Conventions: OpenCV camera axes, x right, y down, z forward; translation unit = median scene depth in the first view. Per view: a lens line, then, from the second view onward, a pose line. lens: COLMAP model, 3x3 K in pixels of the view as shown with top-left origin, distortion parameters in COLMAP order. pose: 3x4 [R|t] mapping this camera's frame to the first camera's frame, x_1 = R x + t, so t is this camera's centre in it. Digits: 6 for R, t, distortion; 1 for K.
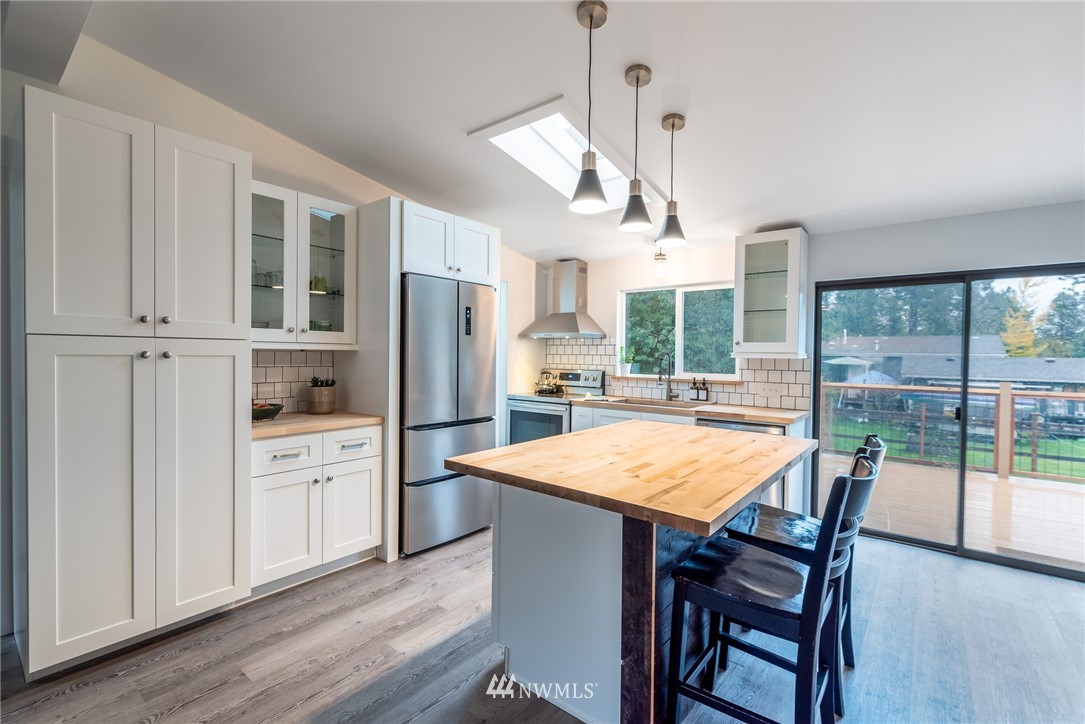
lens RADIAL K [[474.2, 0, 545.3], [0, 474.2, 362.7], [0, 0, 1]] dist [-0.000795, -0.000098]
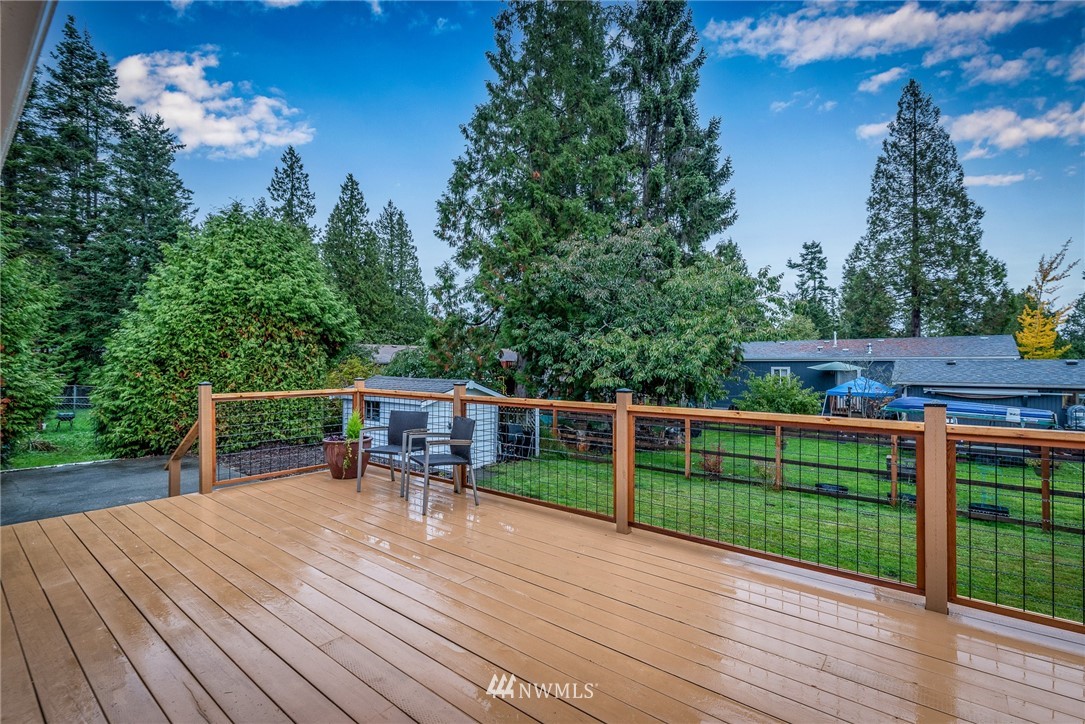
lens RADIAL K [[479.5, 0, 538.2], [0, 479.5, 362.8], [0, 0, 1]] dist [0.000590, 0.000058]
pose [[0.999550, -0.013781, -0.026659, 0.794455], [0.013246, 0.999709, -0.020147, 0.002094], [0.026928, 0.019784, 0.999442, 0.684799]]
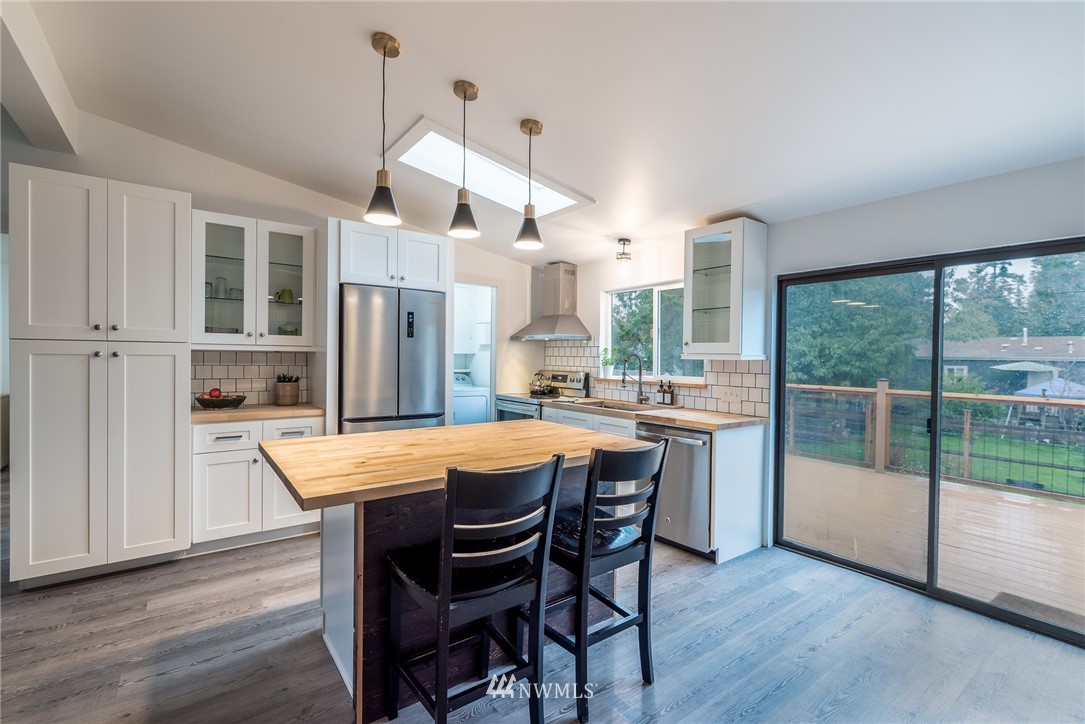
lens RADIAL K [[478.0, 0, 547.9], [0, 478.0, 362.4], [0, 0, 1]] dist [-0.000057, -0.000063]
pose [[0.968973, 0.004123, -0.247132, 0.325186], [-0.006102, 0.999955, -0.007239, 0.003985], [0.247091, 0.008523, 0.968955, 0.008463]]
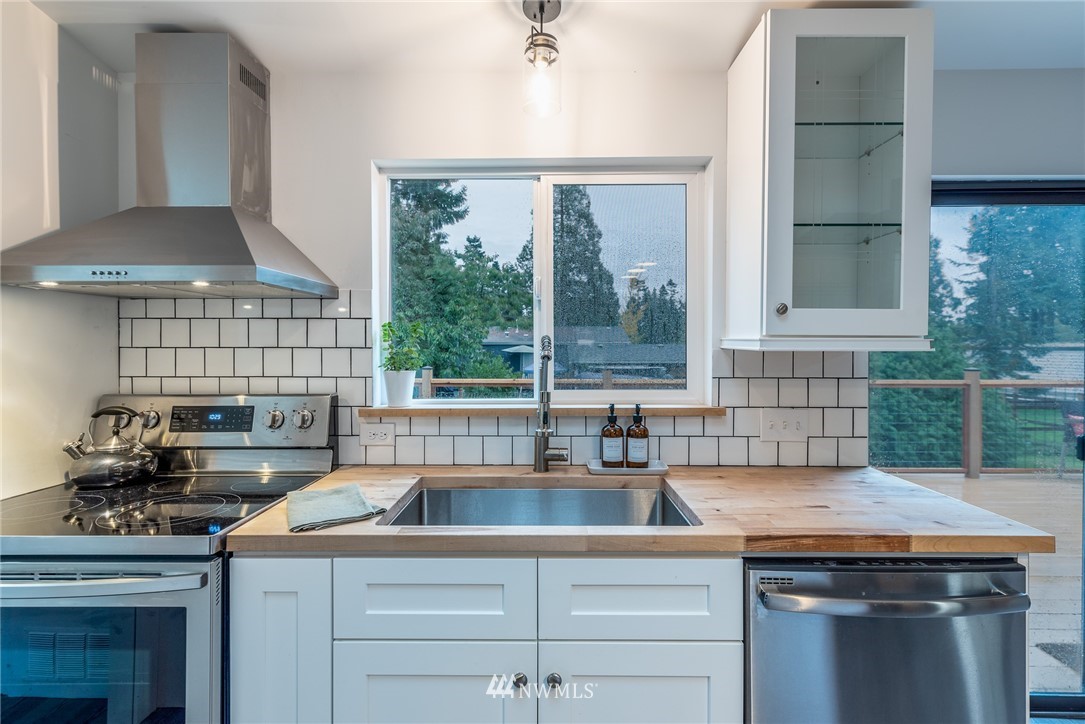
lens RADIAL K [[501.7, 0, 542.8], [0, 501.7, 349.4], [0, 0, 1]] dist [0.000314, 0.000221]
pose [[0.794117, -0.016253, 0.607548, 0.028546], [0.020925, 0.999781, -0.000605, -0.013115], [-0.607405, 0.013194, 0.794283, 0.704190]]
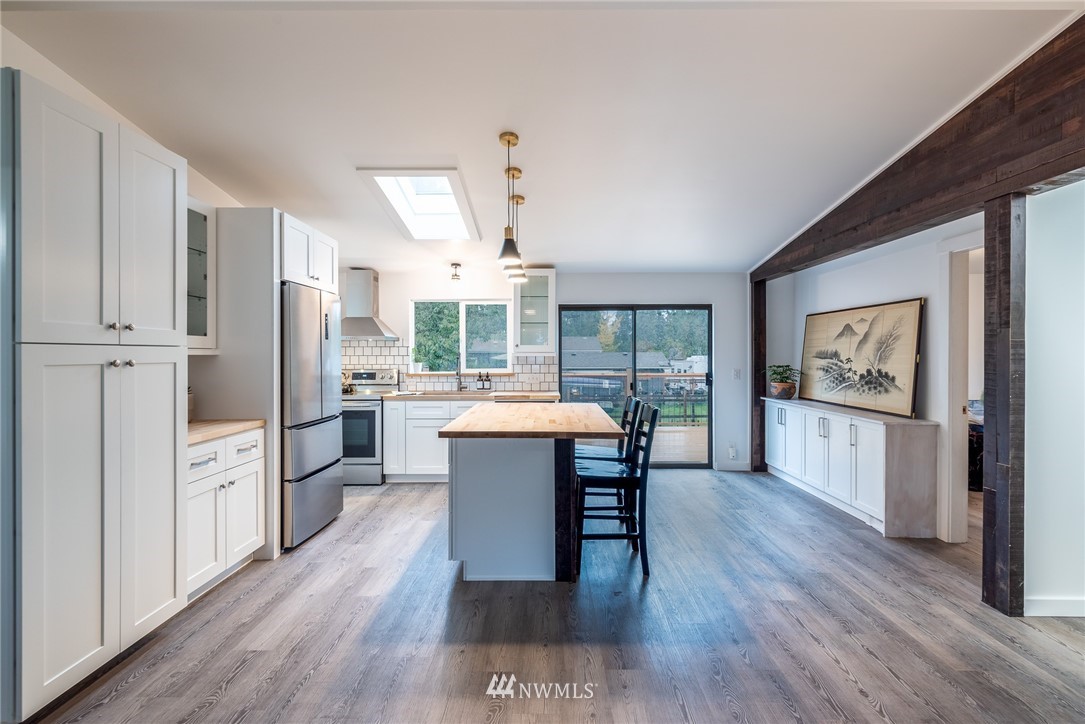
lens RADIAL K [[481.3, 0, 543.5], [0, 481.3, 355.1], [0, 0, 1]] dist [-0.001061, -0.000245]
pose [[0.785608, -0.015173, 0.618539, -0.355144], [0.023210, 0.999718, -0.004955, -0.004014], [-0.618289, 0.018249, 0.785739, -0.137770]]
